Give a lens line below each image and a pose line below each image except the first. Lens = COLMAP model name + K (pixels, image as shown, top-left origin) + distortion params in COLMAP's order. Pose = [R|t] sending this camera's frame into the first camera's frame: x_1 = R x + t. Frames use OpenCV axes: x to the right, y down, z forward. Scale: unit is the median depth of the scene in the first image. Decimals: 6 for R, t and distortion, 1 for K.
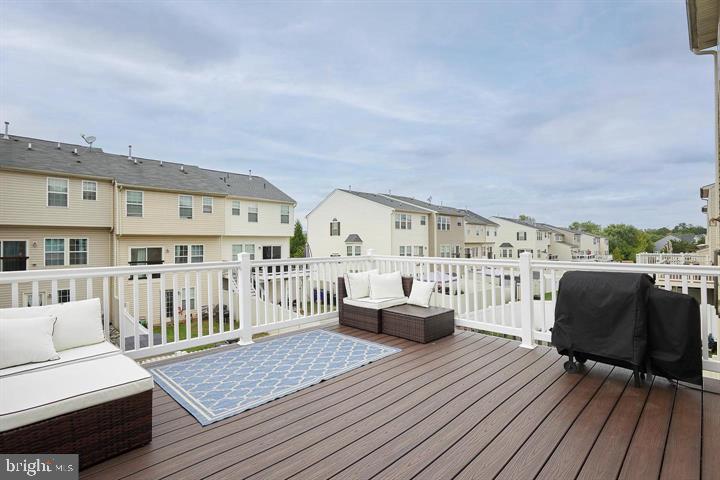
lens RADIAL K [[350.0, 0, 362.7], [0, 350.0, 239.2], [0, 0, 1]] dist [-0.000100, 0.000521]
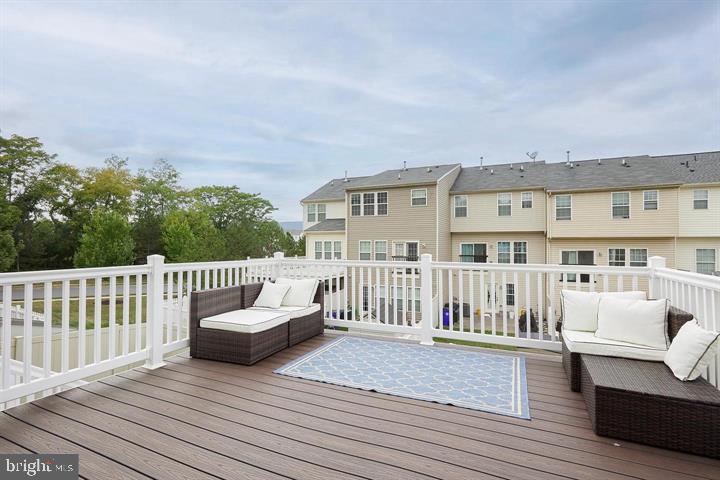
lens RADIAL K [[350.0, 0, 362.7], [0, 350.0, 239.2], [0, 0, 1]] dist [-0.000100, 0.000521]
pose [[0.334653, -0.010473, -0.942283, 0.123925], [0.002498, 0.999945, -0.010226, 0.000711], [0.942338, 0.001068, 0.334661, 0.105179]]
